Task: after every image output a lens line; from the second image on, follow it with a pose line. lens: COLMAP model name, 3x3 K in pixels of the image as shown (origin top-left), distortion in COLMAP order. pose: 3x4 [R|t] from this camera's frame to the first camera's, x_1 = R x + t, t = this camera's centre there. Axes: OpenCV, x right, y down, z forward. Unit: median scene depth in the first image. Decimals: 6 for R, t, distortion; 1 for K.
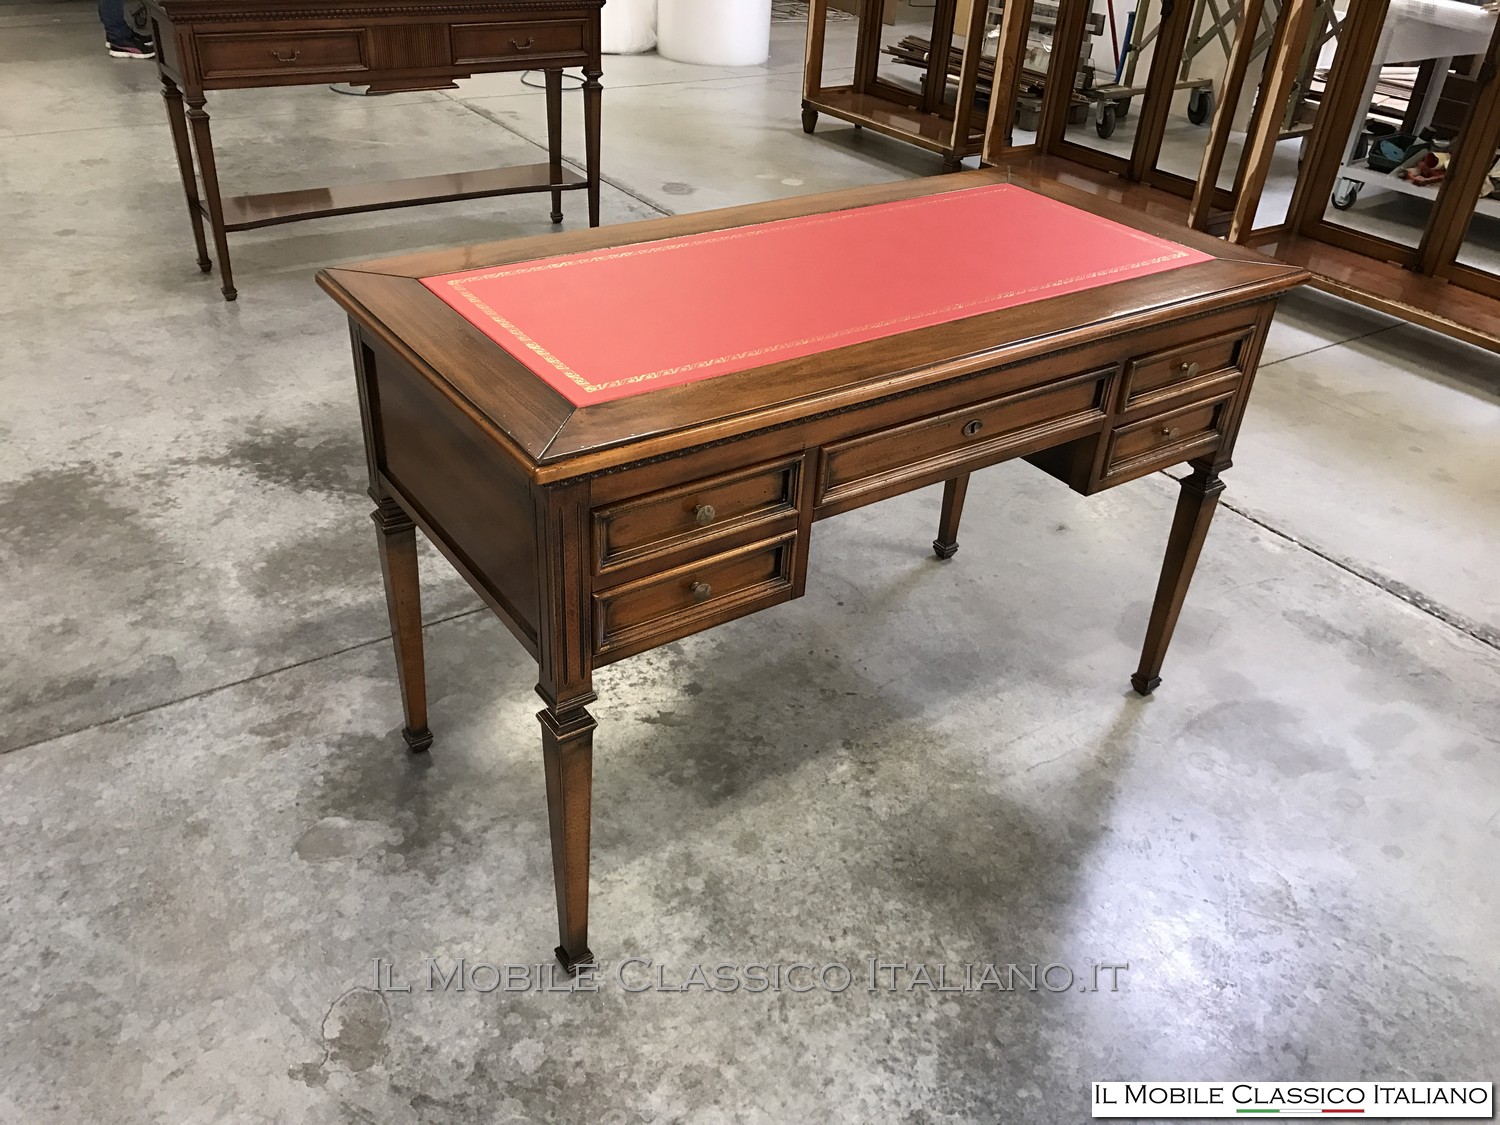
lens RADIAL K [[1247.0, 0, 750.0], [0, 1247.0, 562.5], [0, 0, 1]] dist [0.043943, -0.094712]
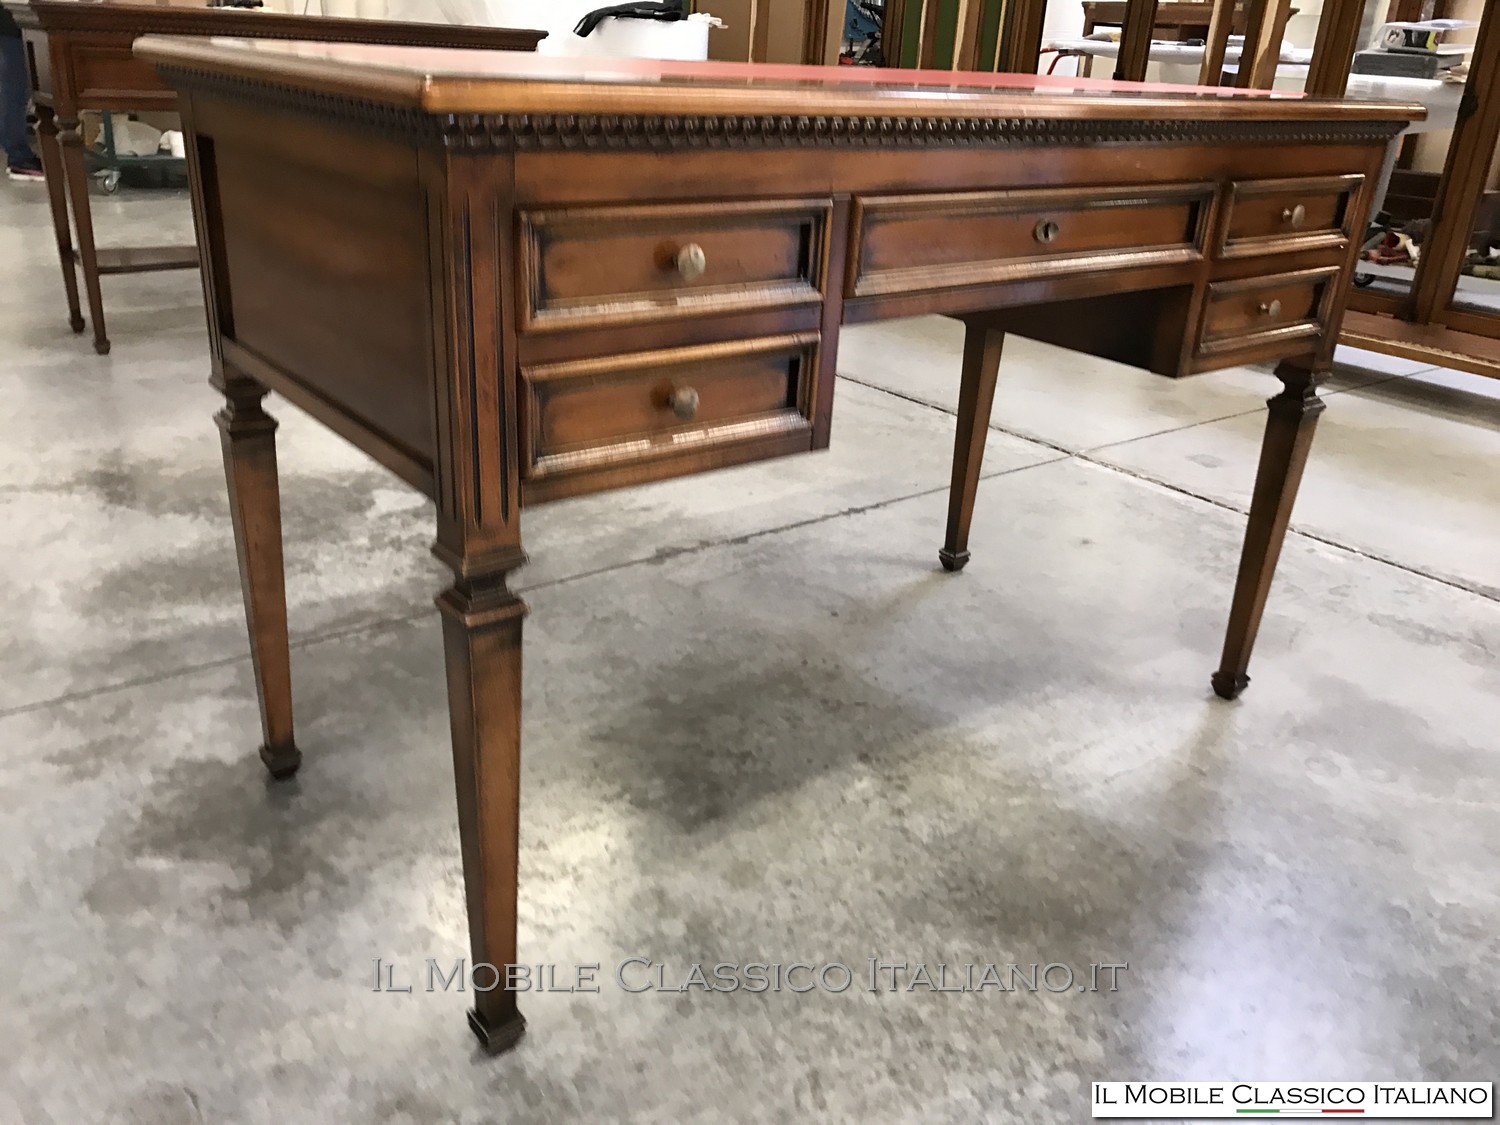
lens RADIAL K [[1251.3, 0, 739.7], [0, 1251.3, 564.7], [0, 0, 1]] dist [-0.004913, 0.046277]
pose [[0.998505, -0.025860, 0.048159, -0.032488], [0.033127, 0.987072, -0.156816, 0.157288], [-0.043481, 0.158177, 0.986453, 0.261455]]
